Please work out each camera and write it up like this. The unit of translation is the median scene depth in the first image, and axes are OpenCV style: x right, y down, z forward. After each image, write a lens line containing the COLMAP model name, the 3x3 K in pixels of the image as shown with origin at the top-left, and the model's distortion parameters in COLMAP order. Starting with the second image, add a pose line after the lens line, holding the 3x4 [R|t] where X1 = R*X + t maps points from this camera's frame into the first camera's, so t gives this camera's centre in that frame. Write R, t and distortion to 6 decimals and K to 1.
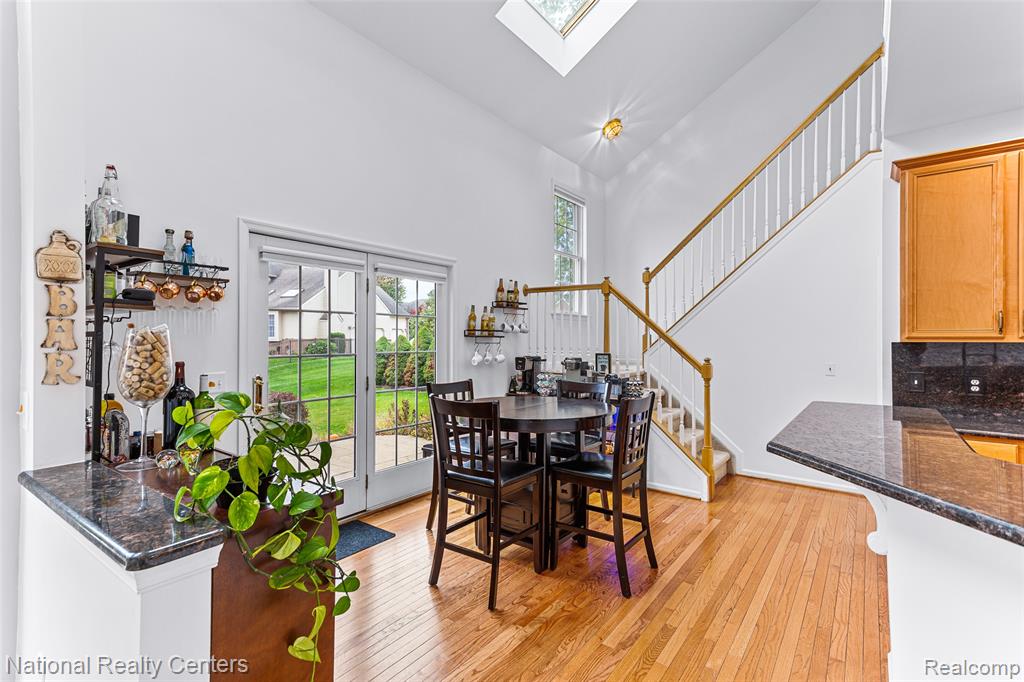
lens RADIAL K [[493.9, 0, 510.6], [0, 493.9, 339.9], [0, 0, 1]] dist [0.026734, 0.000648]
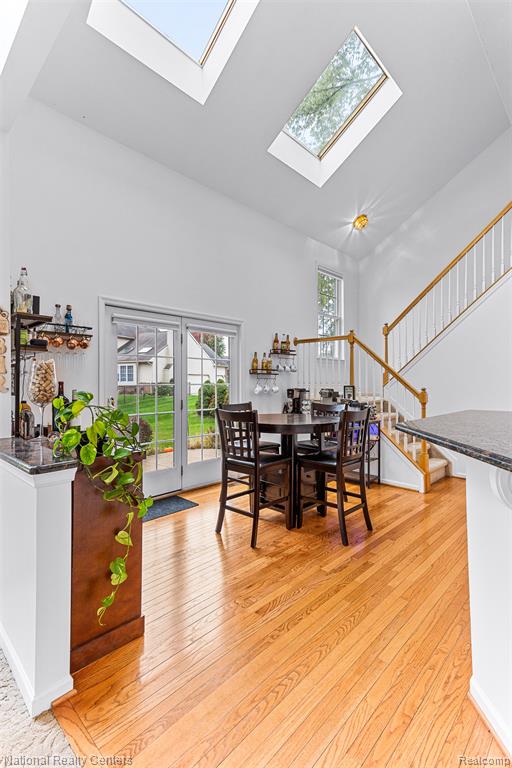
lens RADIAL K [[370.5, 0, 255.3], [0, 370.5, 383.2], [0, 0, 1]] dist [0.026734, 0.000648]
pose [[0.992139, -0.001850, -0.125124, 0.089392], [0.002060, 0.999997, 0.001546, 0.028885], [0.125121, -0.001792, 0.992140, -0.102993]]
